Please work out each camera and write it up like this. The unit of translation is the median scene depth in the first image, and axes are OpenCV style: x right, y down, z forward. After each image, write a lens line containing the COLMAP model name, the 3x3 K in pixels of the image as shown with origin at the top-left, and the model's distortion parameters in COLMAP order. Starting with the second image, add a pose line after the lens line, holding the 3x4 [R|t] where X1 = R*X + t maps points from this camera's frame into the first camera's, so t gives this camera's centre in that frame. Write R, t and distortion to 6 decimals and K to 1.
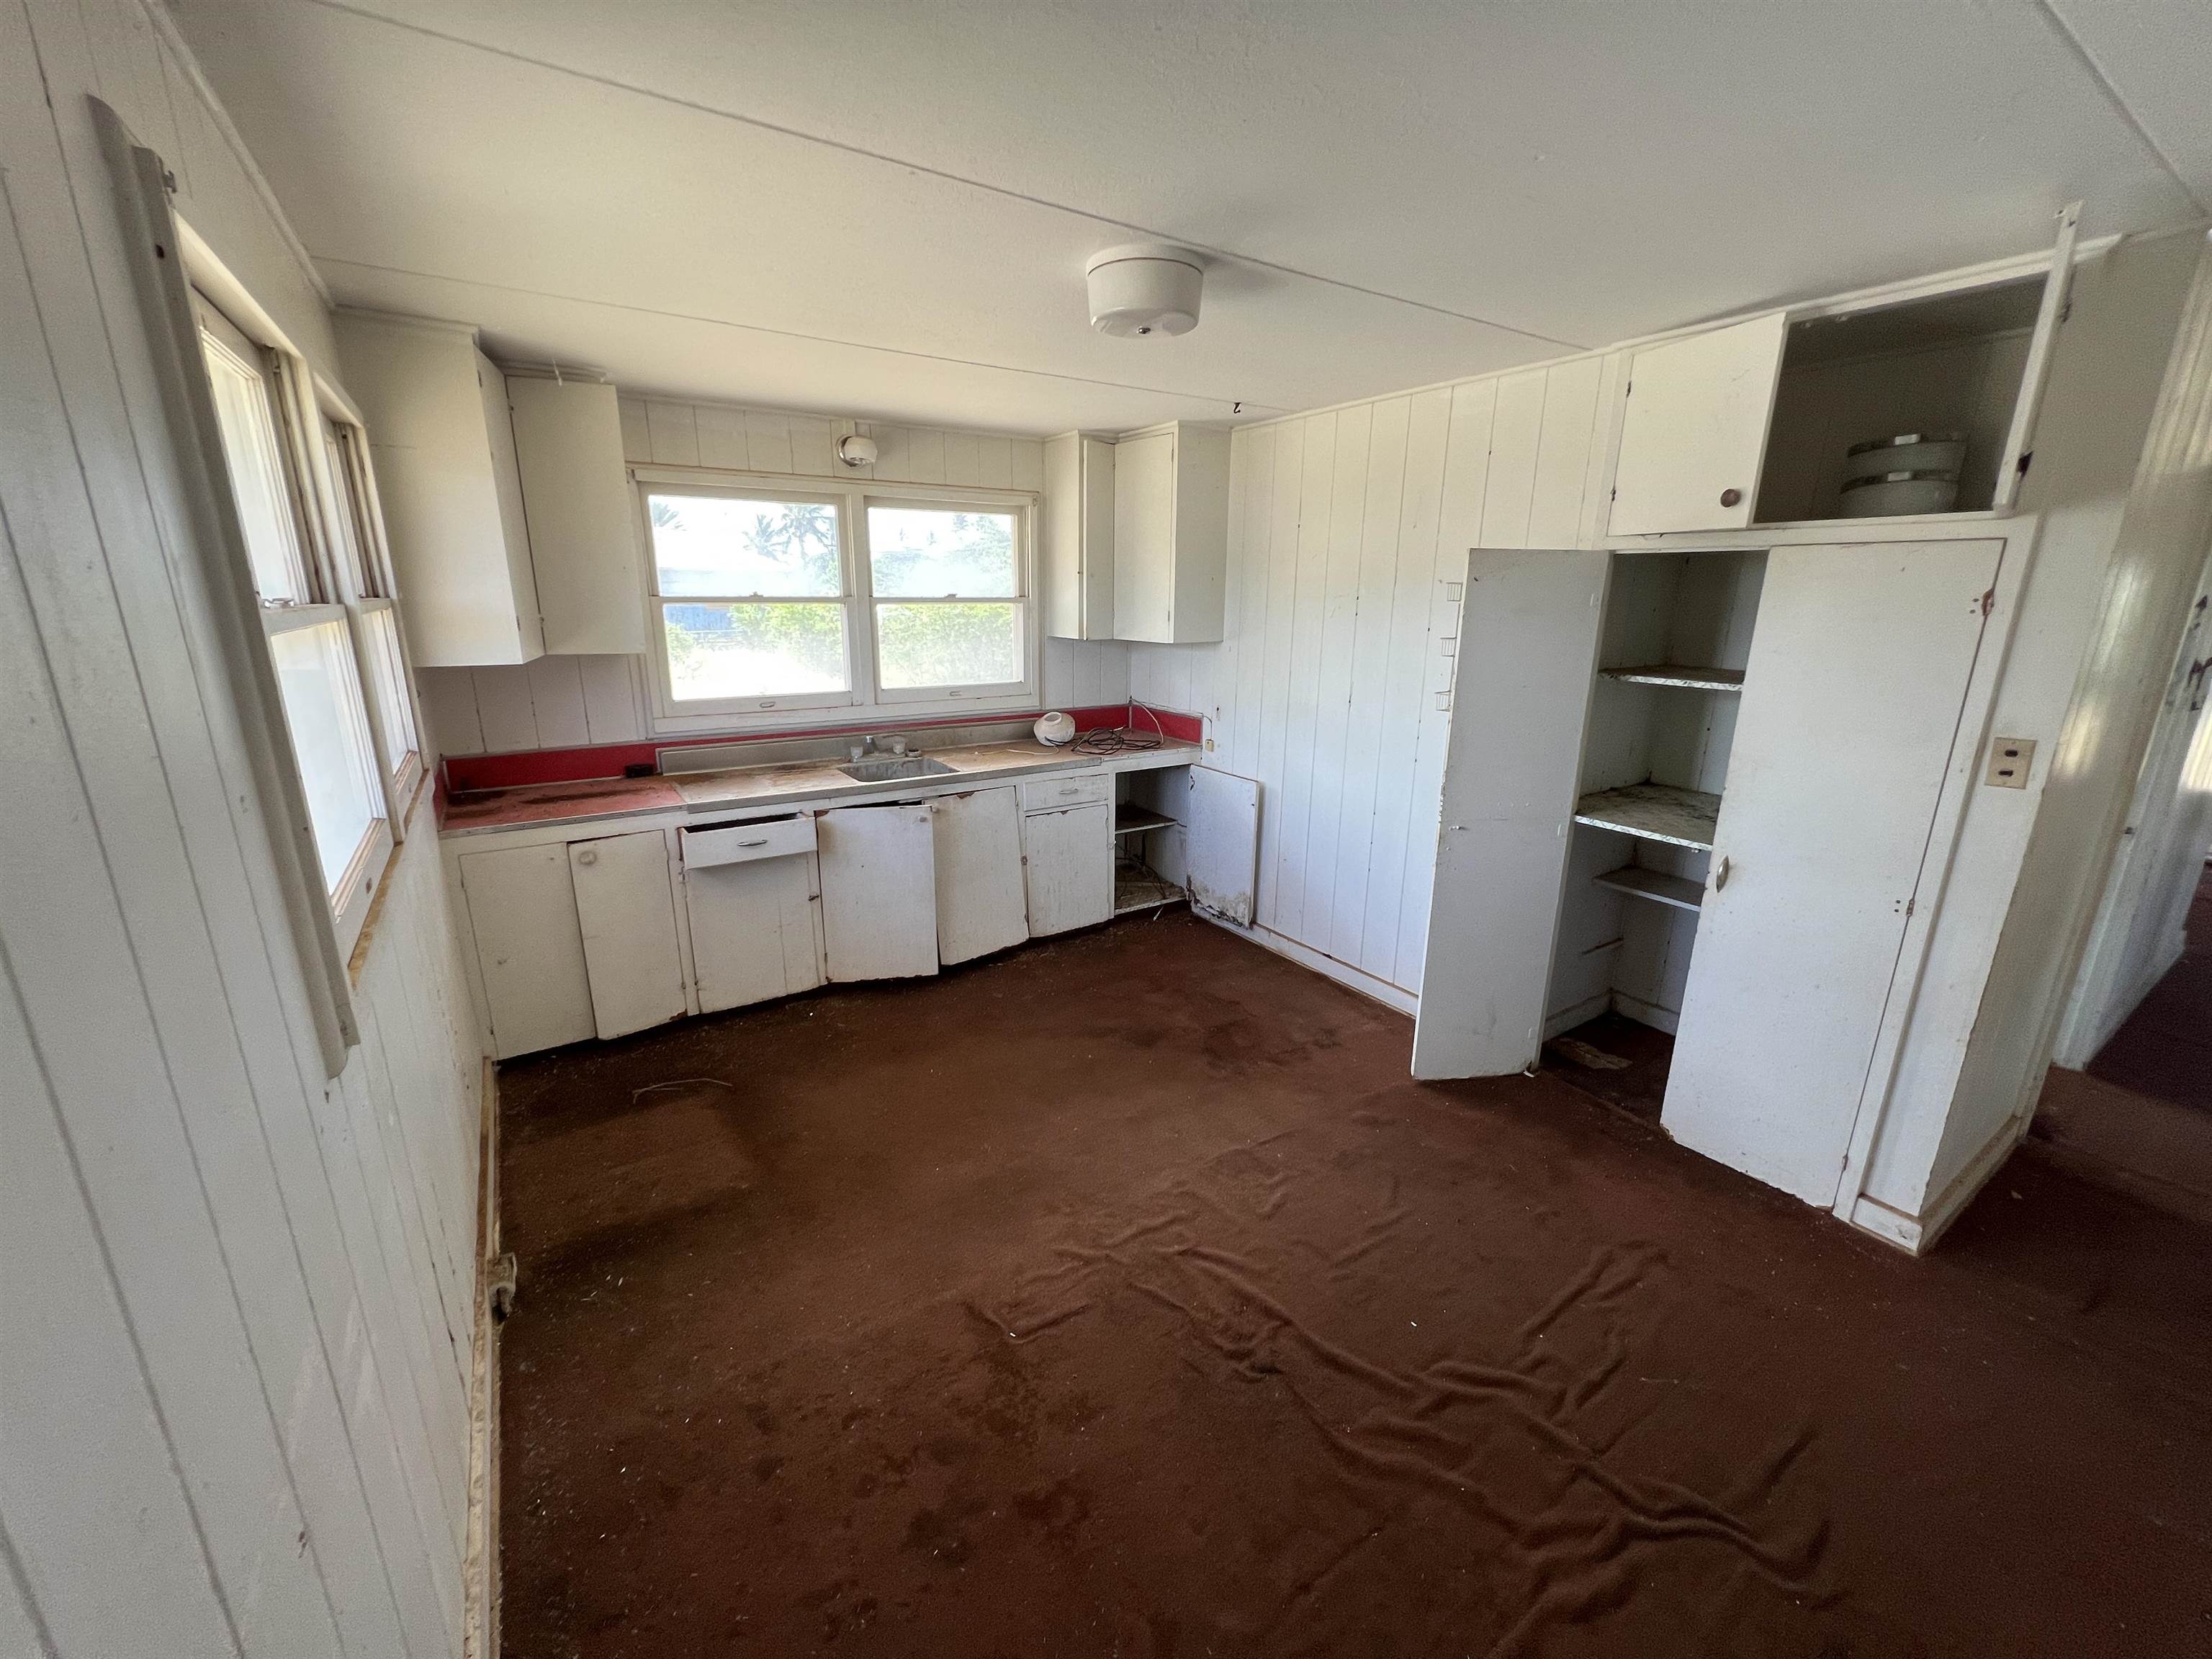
lens RADIAL K [[887.6, 0, 1104.8], [0, 887.6, 822.7], [0, 0, 1]] dist [-0.000992, 0.001155]
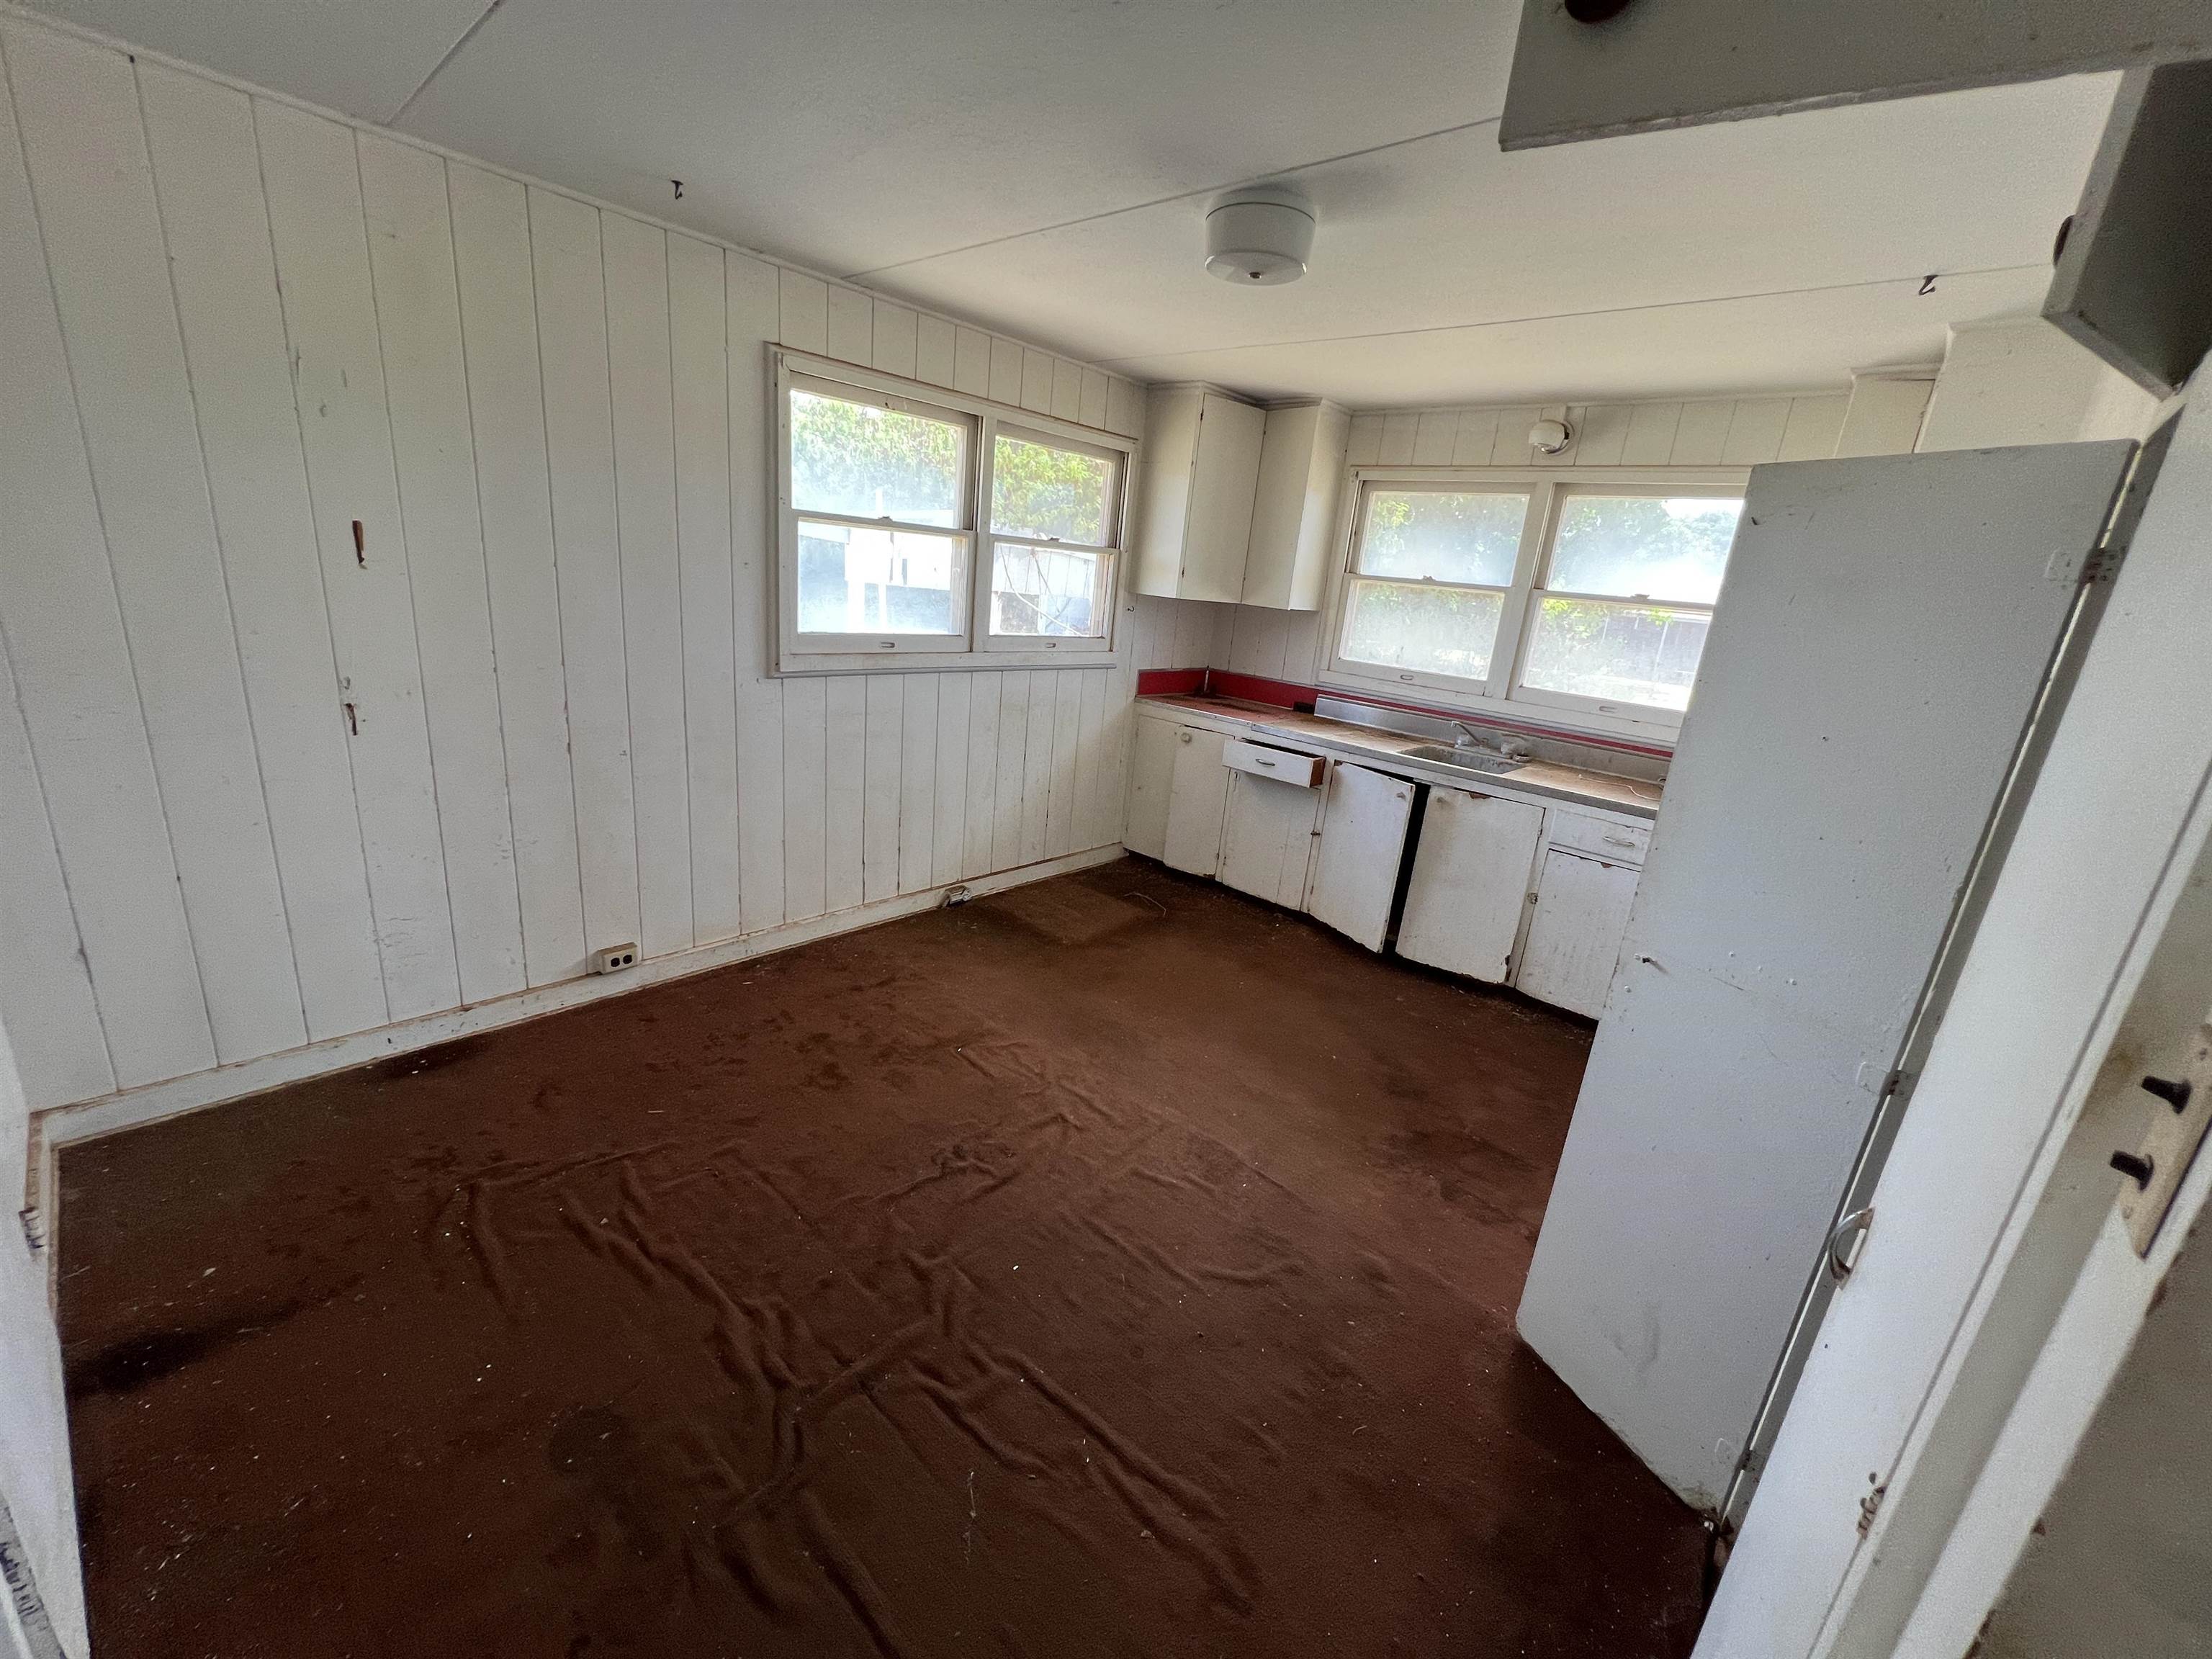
lens RADIAL K [[887.6, 0, 1099.2], [0, 887.6, 819.3], [0, 0, 1]] dist [-0.000992, 0.001155]
pose [[0.243763, 0.278380, -0.929024, 0.728349], [-0.337405, 0.922422, 0.187871, -0.058756], [0.909251, 0.267662, 0.318779, 0.419723]]
